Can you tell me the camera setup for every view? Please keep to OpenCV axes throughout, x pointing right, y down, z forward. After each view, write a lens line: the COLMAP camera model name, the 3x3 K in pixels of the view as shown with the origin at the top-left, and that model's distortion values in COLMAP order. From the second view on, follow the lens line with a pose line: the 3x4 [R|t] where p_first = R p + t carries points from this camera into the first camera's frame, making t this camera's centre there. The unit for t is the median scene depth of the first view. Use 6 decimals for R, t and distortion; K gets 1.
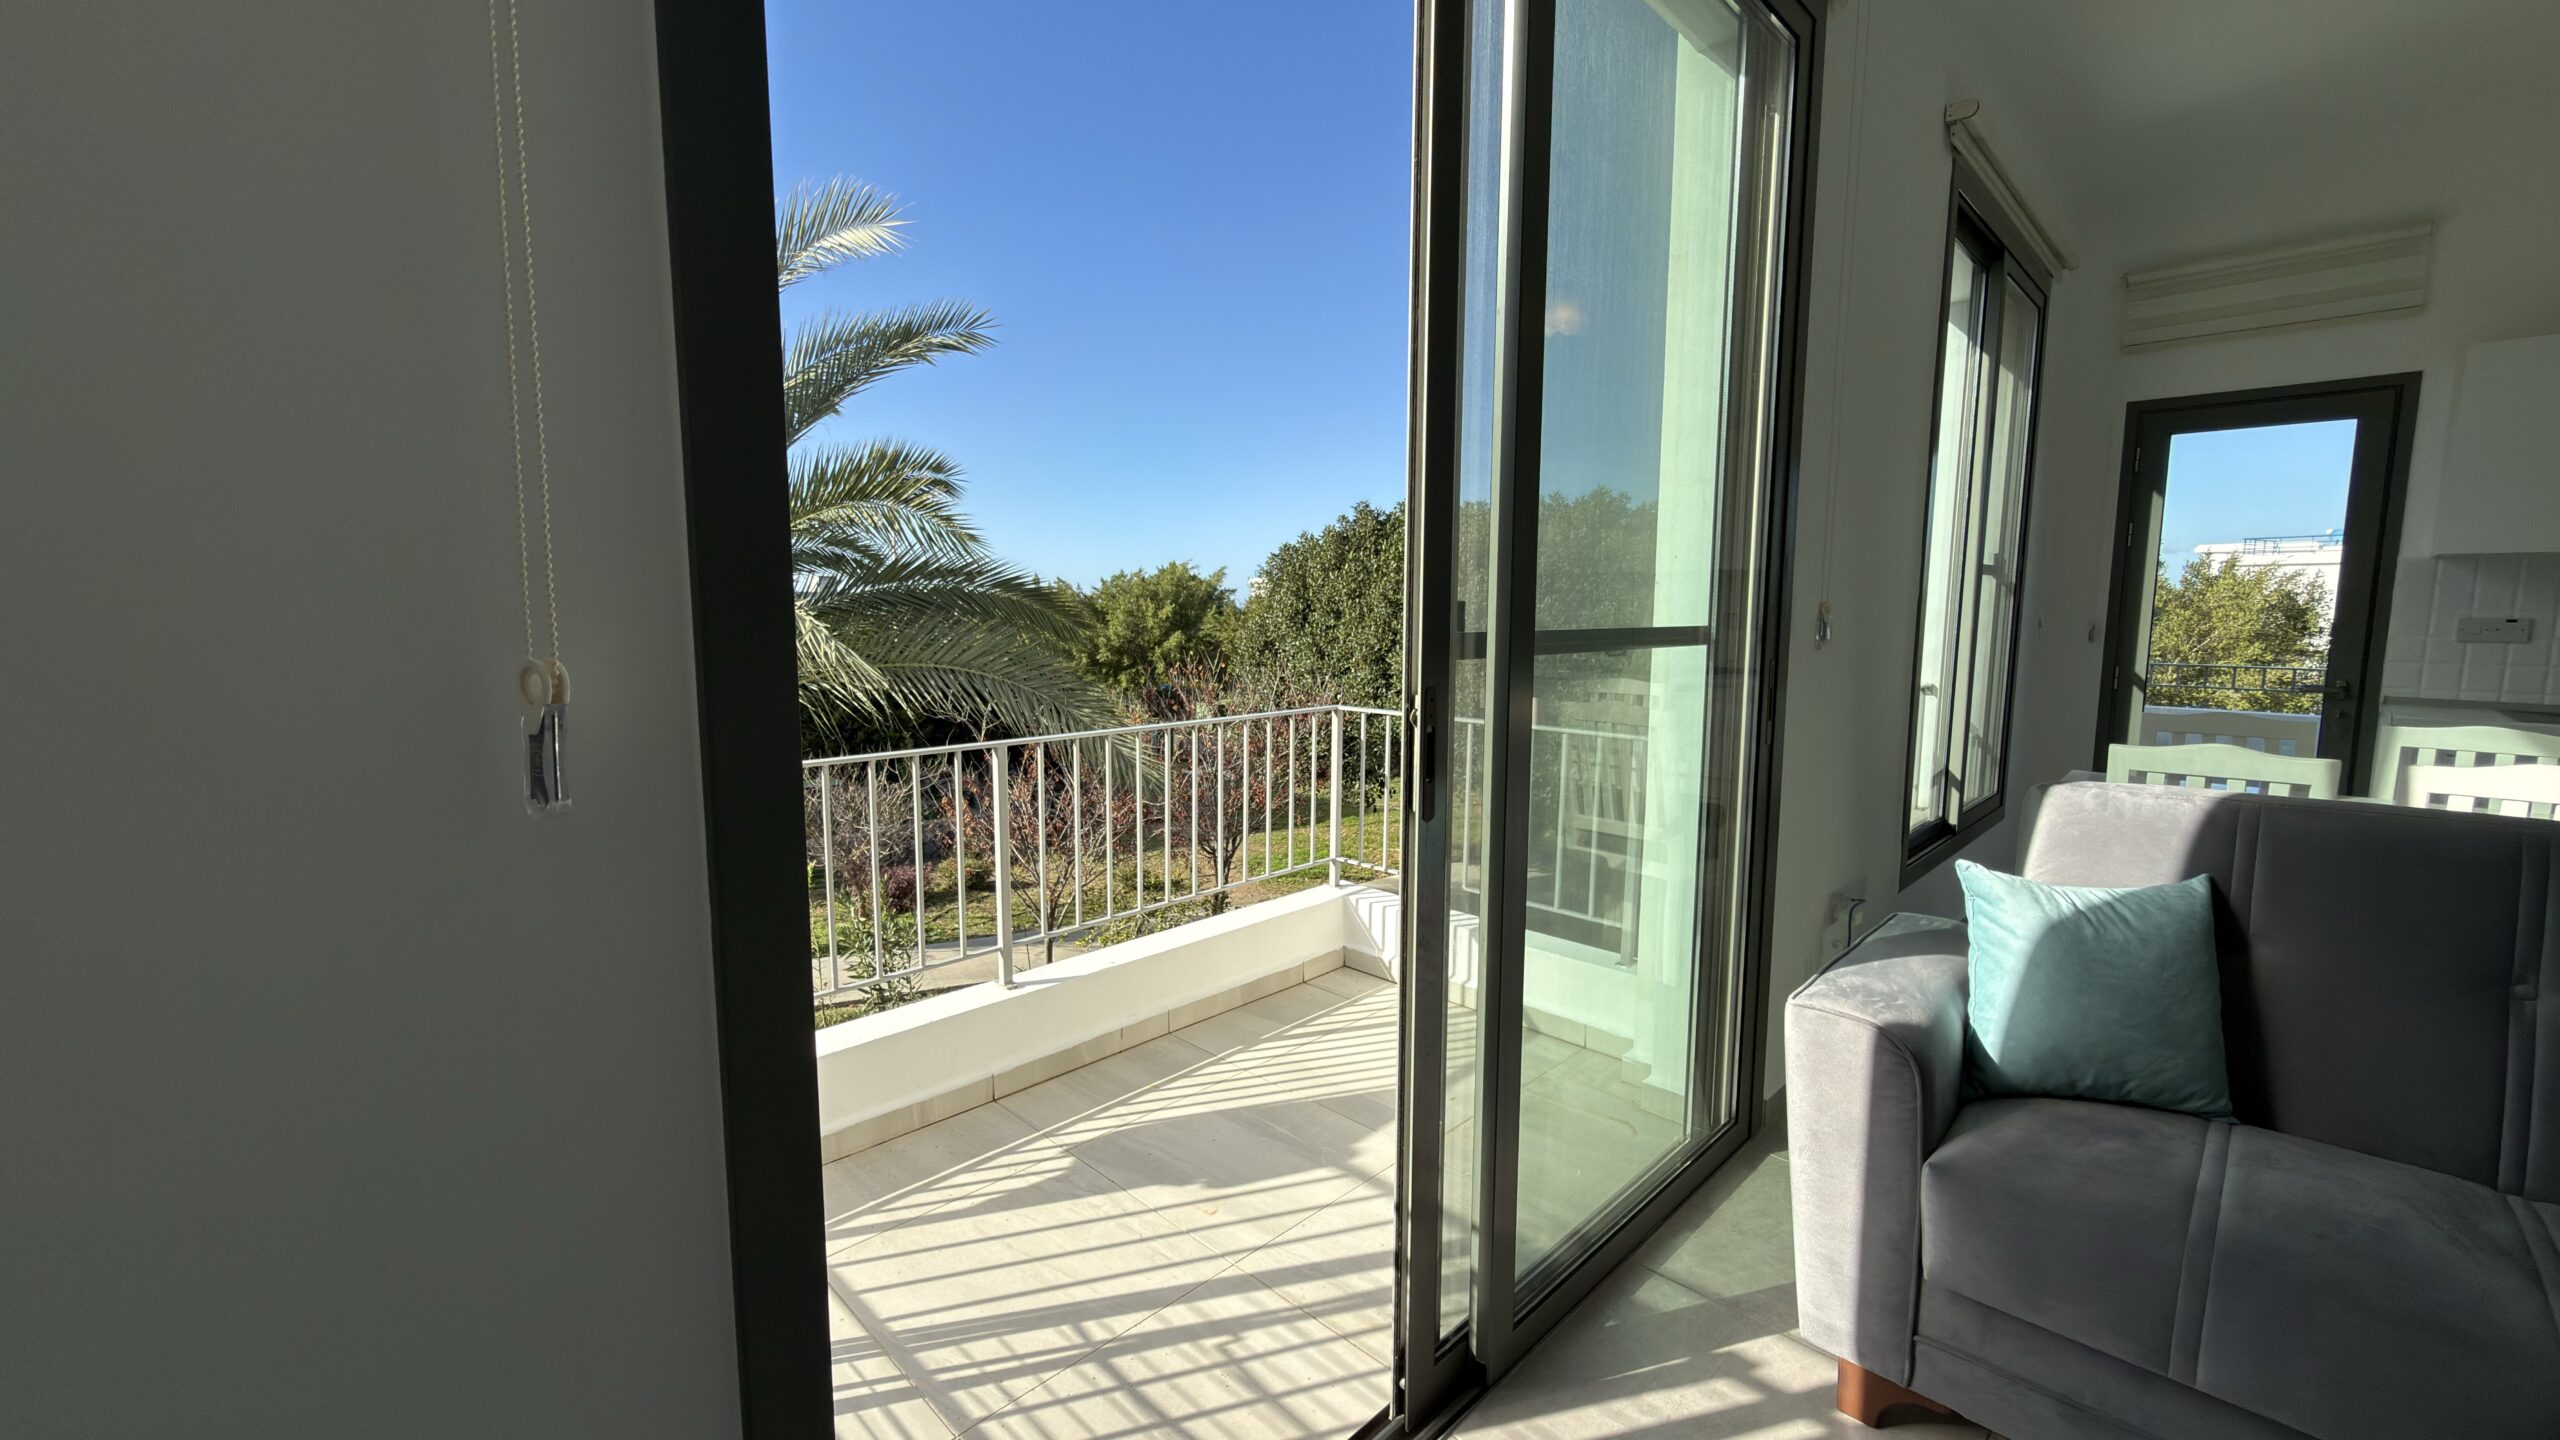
lens RADIAL K [[1018.4, 0, 1289.3], [0, 1018.4, 729.2], [0, 0, 1]] dist [0.000753, 0.000678]
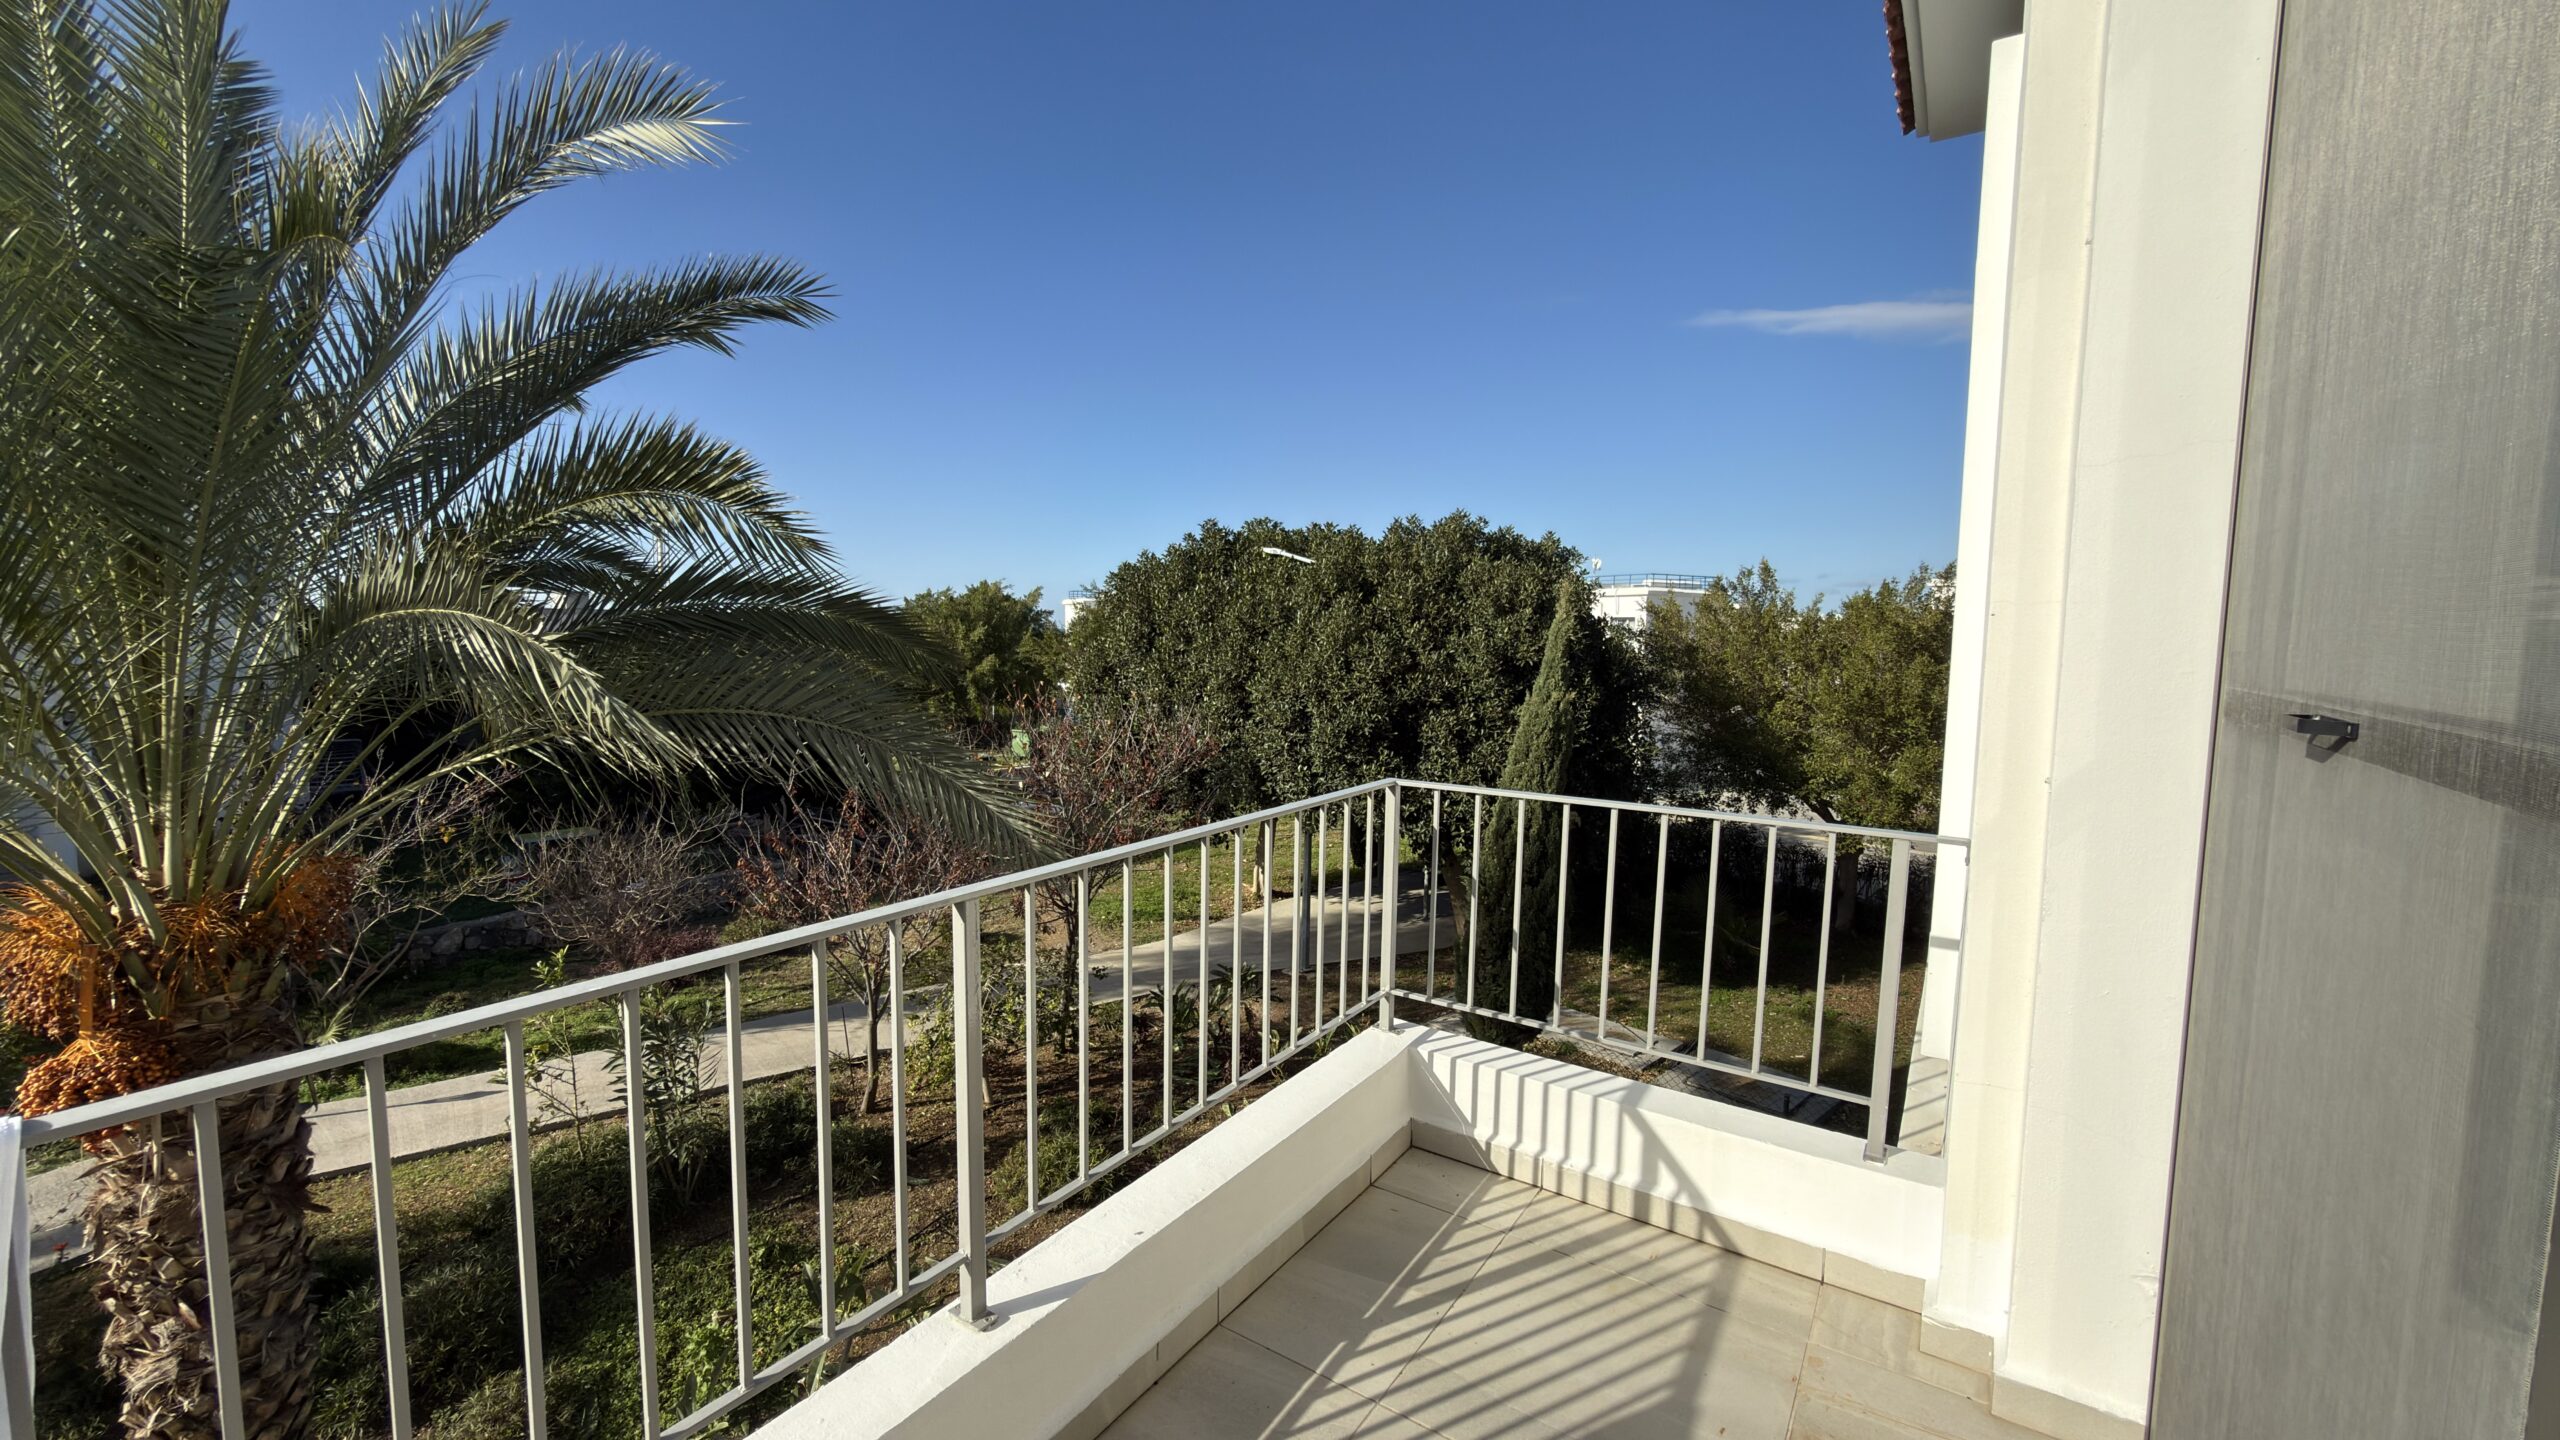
lens RADIAL K [[1018.4, 0, 1283.1], [0, 1018.4, 708.9], [0, 0, 1]] dist [0.000753, 0.000678]
pose [[0.983664, -0.007671, 0.179850, -0.131497], [0.015075, 0.999093, -0.039833, -0.036939], [-0.179381, 0.041893, 0.982887, 0.253231]]
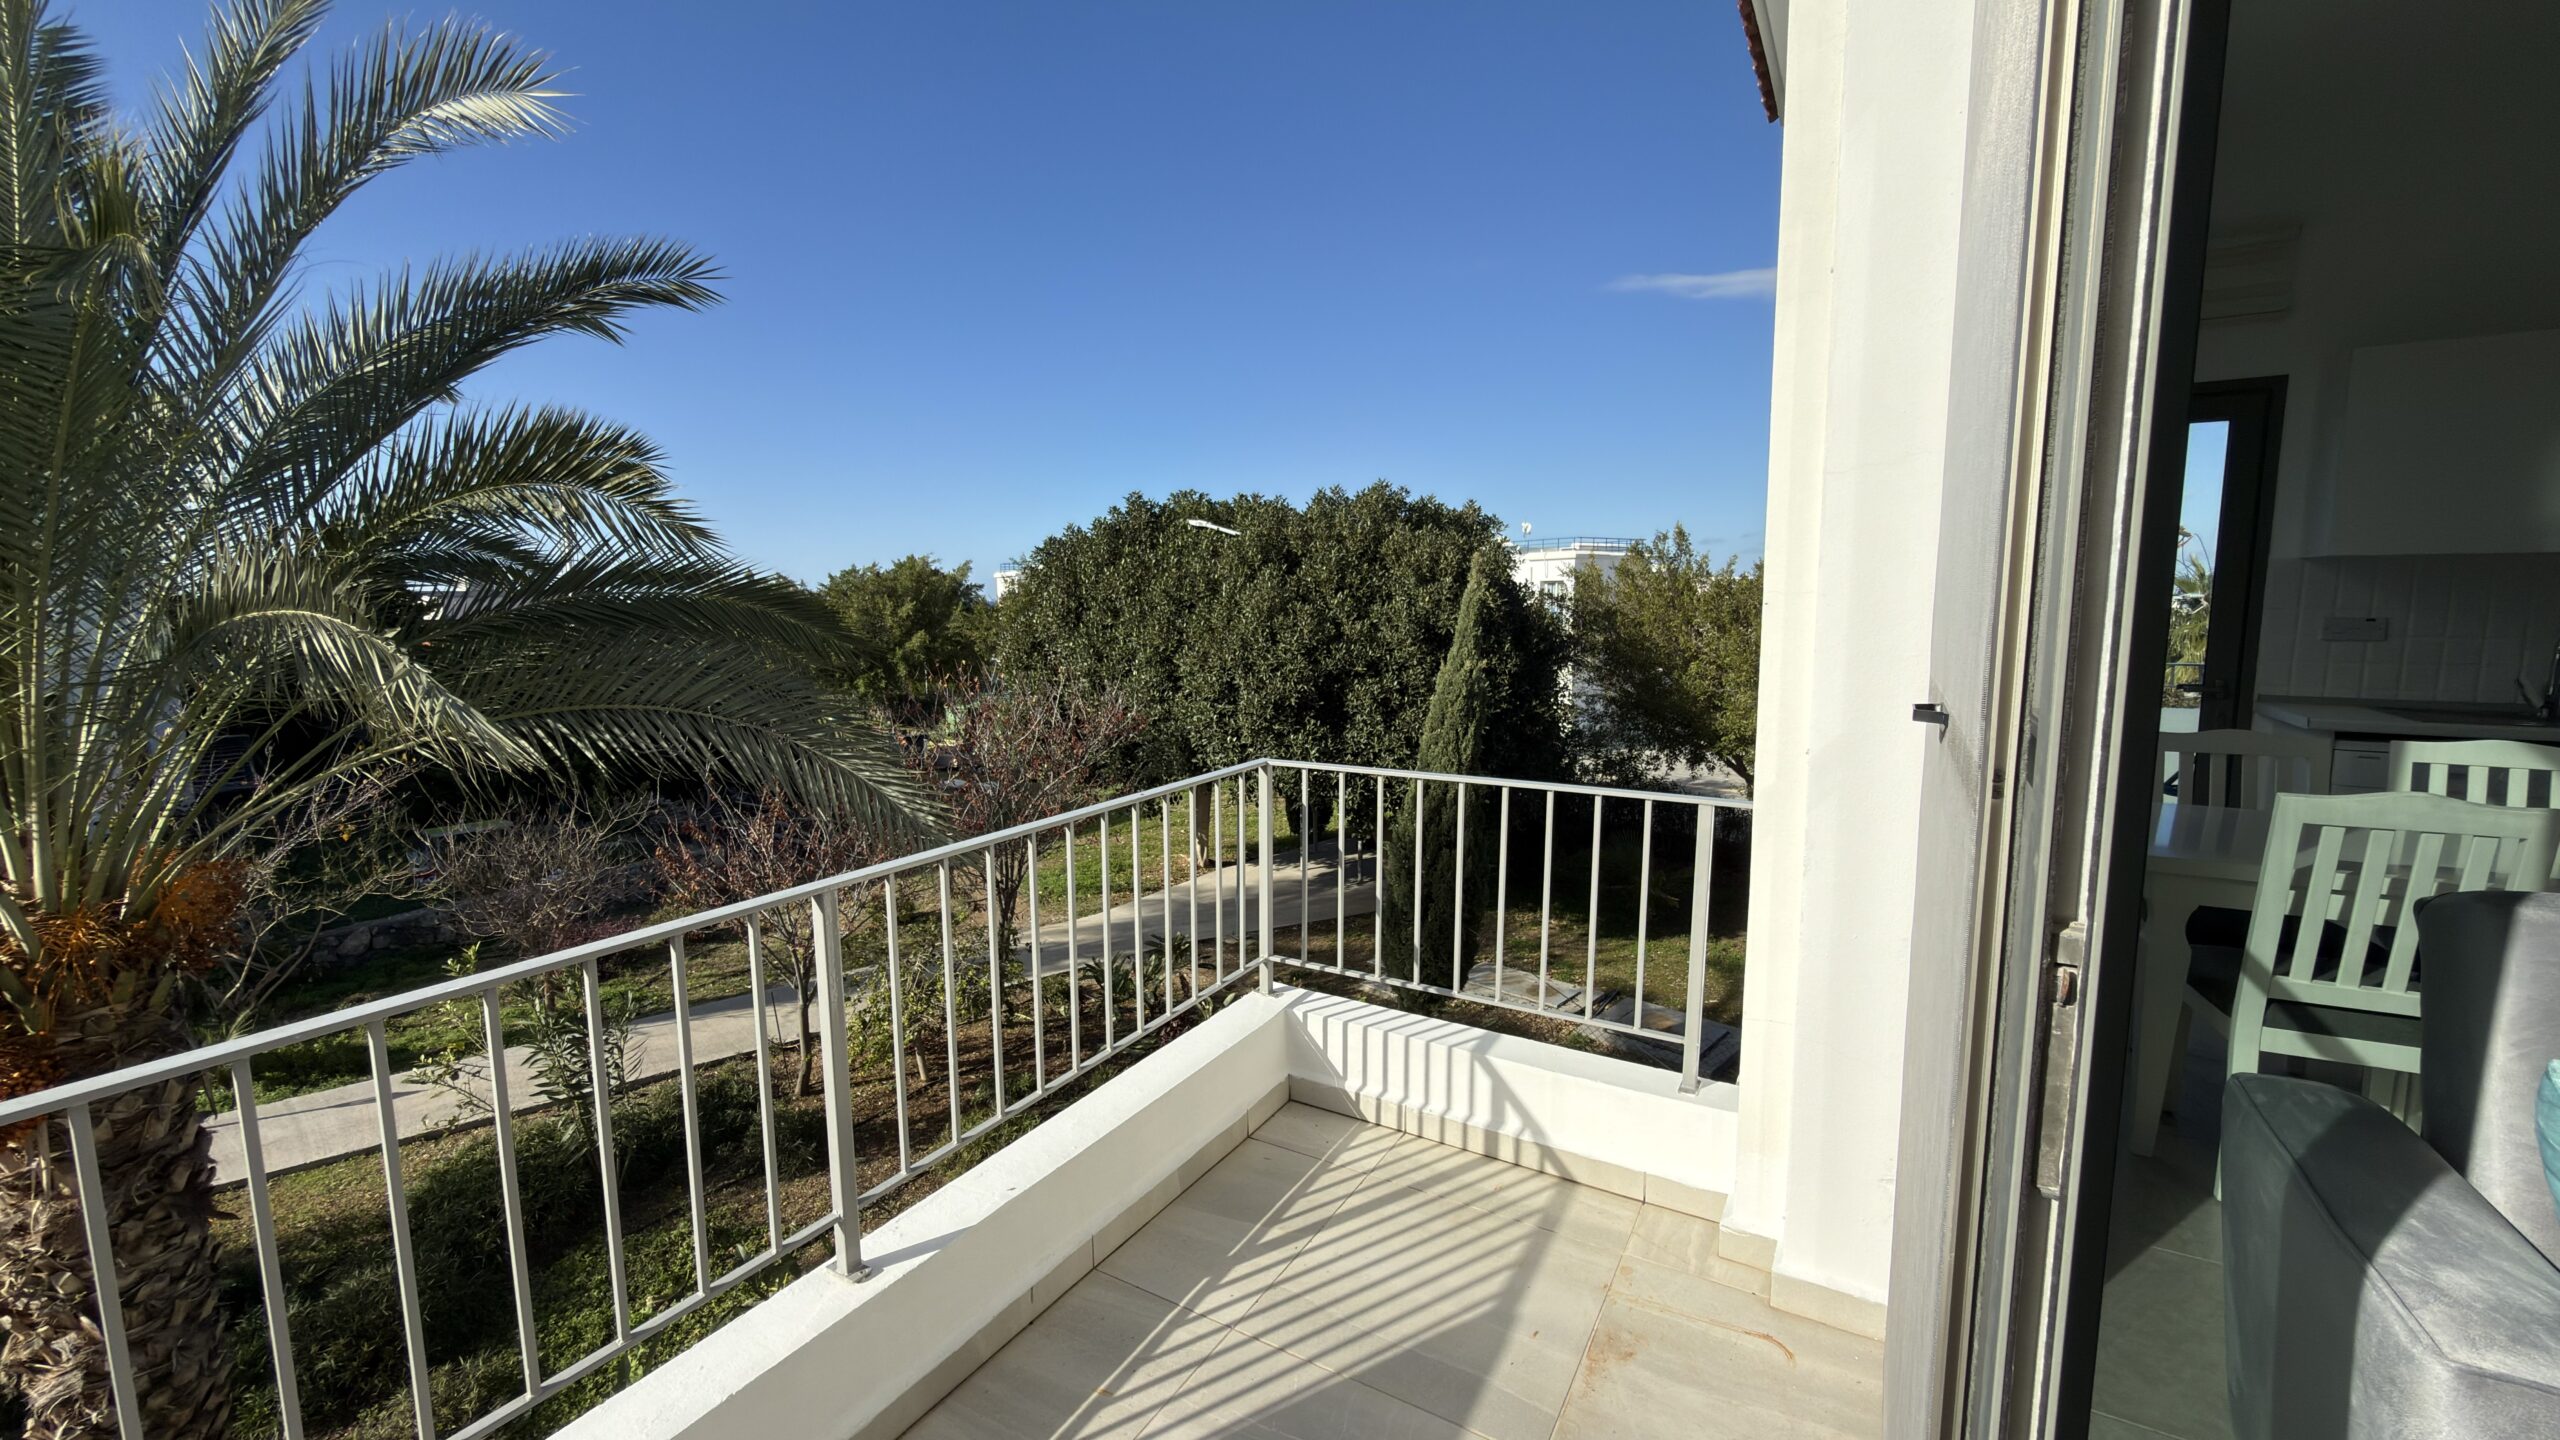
lens RADIAL K [[1018.4, 0, 1282.1], [0, 1018.4, 711.6], [0, 0, 1]] dist [0.000753, 0.000678]
pose [[0.971343, -0.038917, 0.234474, -0.098251], [0.041060, 0.999148, -0.004262, -0.045143], [-0.234109, 0.013768, 0.972113, 0.212489]]
